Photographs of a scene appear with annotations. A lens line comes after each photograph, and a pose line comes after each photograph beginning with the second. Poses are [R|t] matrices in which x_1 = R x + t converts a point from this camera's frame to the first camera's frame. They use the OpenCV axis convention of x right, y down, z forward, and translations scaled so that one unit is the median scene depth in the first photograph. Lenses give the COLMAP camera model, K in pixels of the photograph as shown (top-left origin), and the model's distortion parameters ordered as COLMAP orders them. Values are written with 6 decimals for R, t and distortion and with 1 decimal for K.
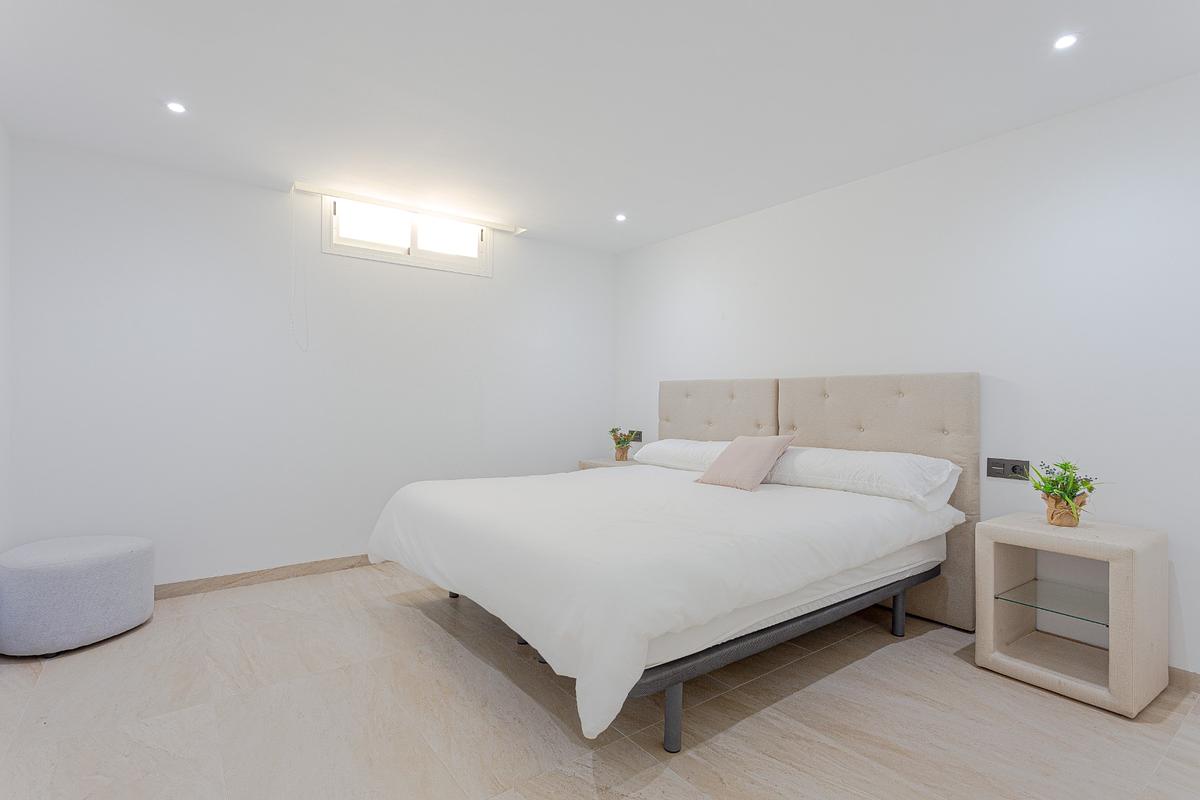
lens RADIAL K [[585.0, 0, 600.0], [0, 585.0, 400.0], [0, 0, 1]] dist [-0.002868, -0.000462]
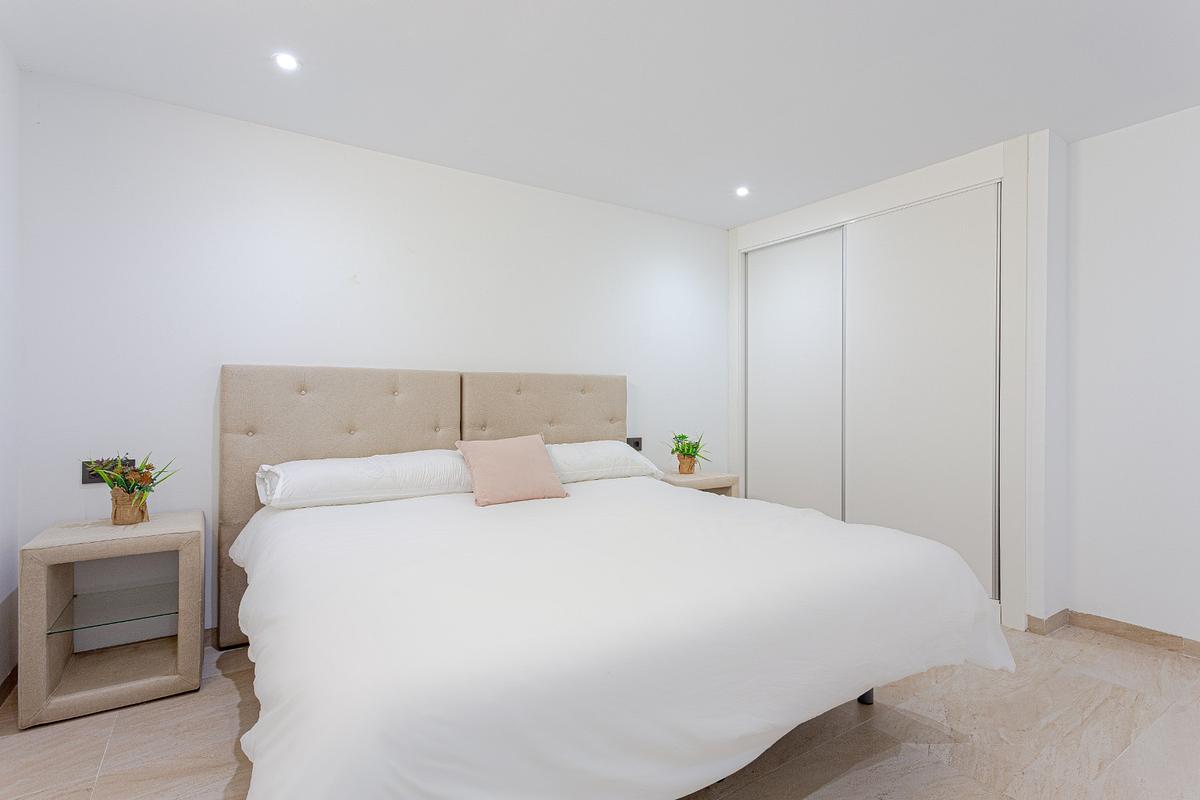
lens RADIAL K [[578.6, 0, 600.0], [0, 578.6, 400.0], [0, 0, 1]] dist [0.045329, -0.000230]
pose [[0.070096, -0.011229, 0.997477, -0.507304], [0.001113, 0.999937, 0.011178, -0.004040], [-0.997540, 0.000327, 0.070104, 0.682227]]
